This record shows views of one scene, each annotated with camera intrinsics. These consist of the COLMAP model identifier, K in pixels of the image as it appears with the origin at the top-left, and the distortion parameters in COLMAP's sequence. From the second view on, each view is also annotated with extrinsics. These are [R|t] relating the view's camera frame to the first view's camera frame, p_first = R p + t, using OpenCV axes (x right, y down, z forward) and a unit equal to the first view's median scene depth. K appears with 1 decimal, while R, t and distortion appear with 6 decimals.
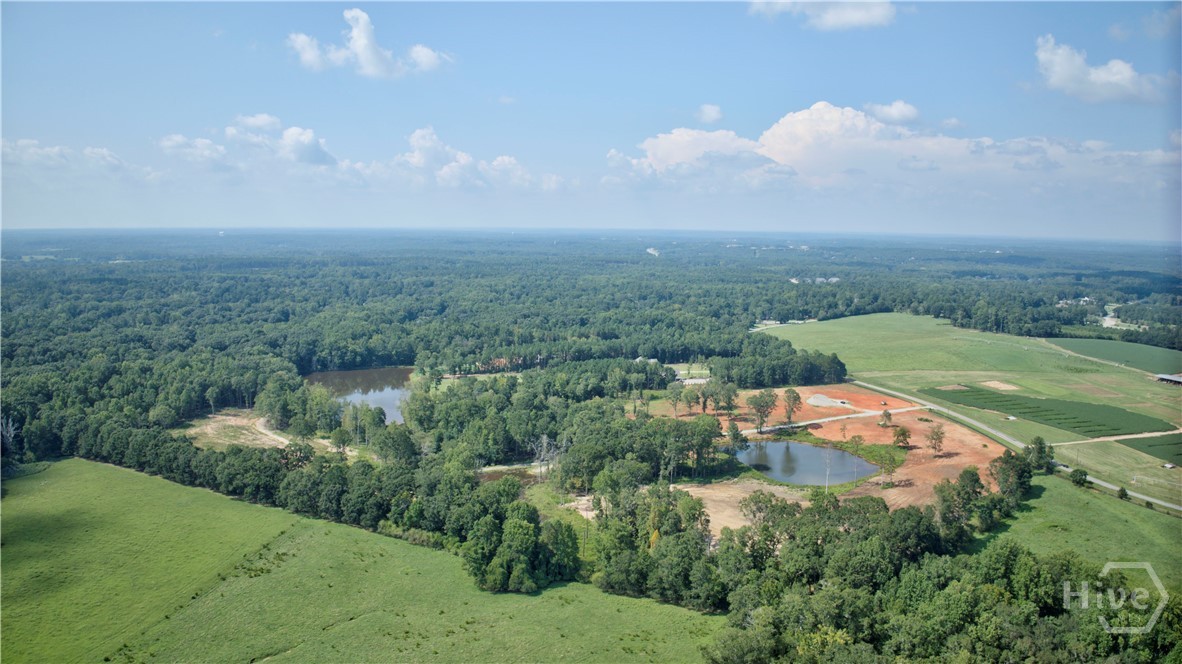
lens RADIAL K [[836.3, 0, 586.5], [0, 836.3, 327.5], [0, 0, 1]] dist [-0.103981, -0.013213]
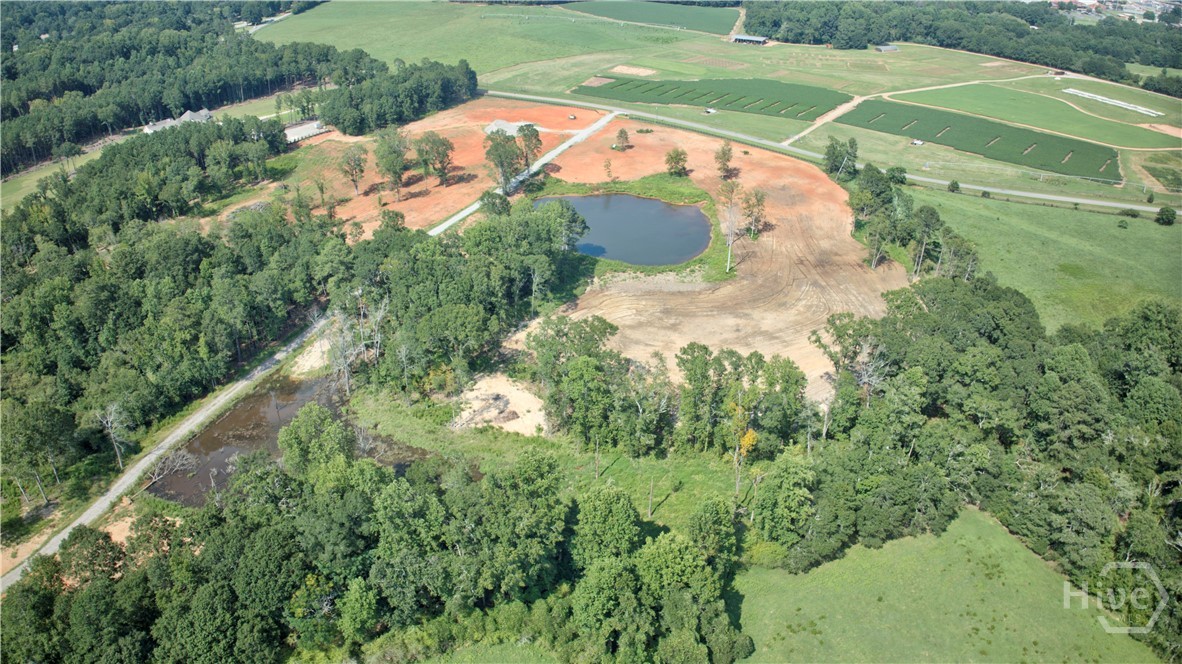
lens RADIAL K [[836.3, 0, 591.9], [0, 836.3, 326.3], [0, 0, 1]] dist [-0.103981, -0.013213]
pose [[0.706233, -0.343300, 0.619177, -0.121327], [0.086819, 0.909963, 0.405500, -0.030319], [-0.702636, -0.232621, 0.672451, 0.230541]]
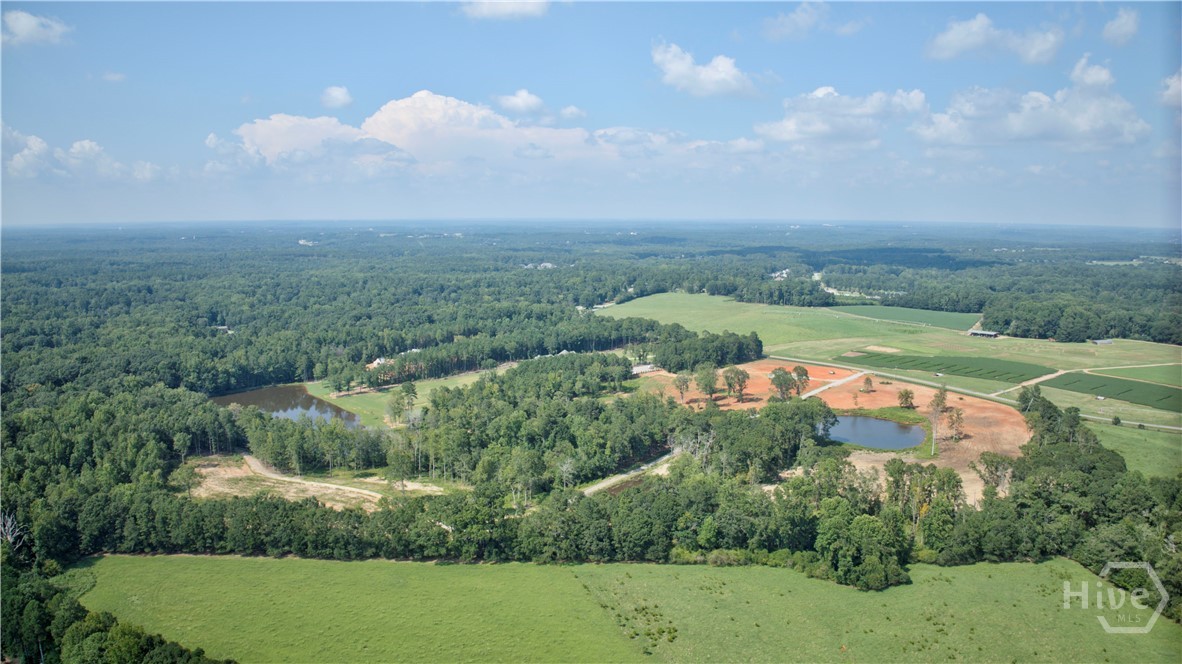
lens RADIAL K [[836.3, 0, 589.5], [0, 836.3, 328.4], [0, 0, 1]] dist [-0.103981, -0.013213]
pose [[0.892368, -0.069844, 0.445872, -0.255164], [0.062930, 0.997557, 0.030315, -0.013417], [-0.446900, 0.001007, 0.894583, 0.085004]]
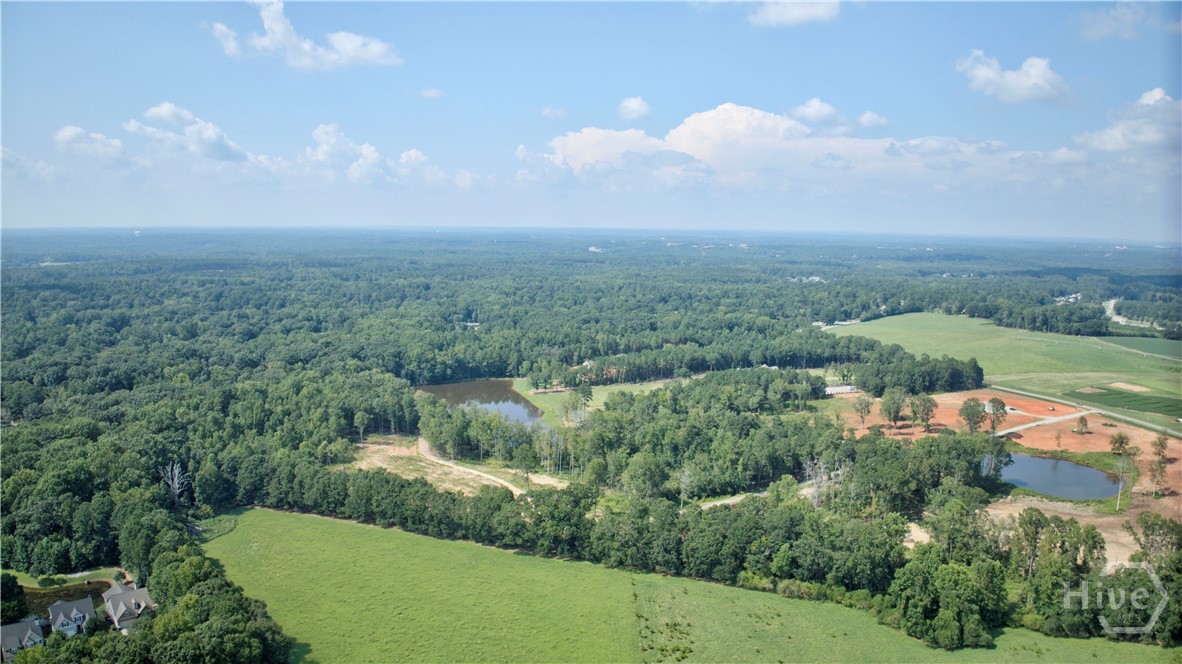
lens RADIAL K [[836.3, 0, 587.5], [0, 836.3, 326.5], [0, 0, 1]] dist [-0.103981, -0.013213]
pose [[0.993863, -0.011972, 0.109969, -0.179117], [0.011830, 0.999928, 0.001939, -0.009399], [-0.109984, -0.000626, 0.993933, 0.057644]]
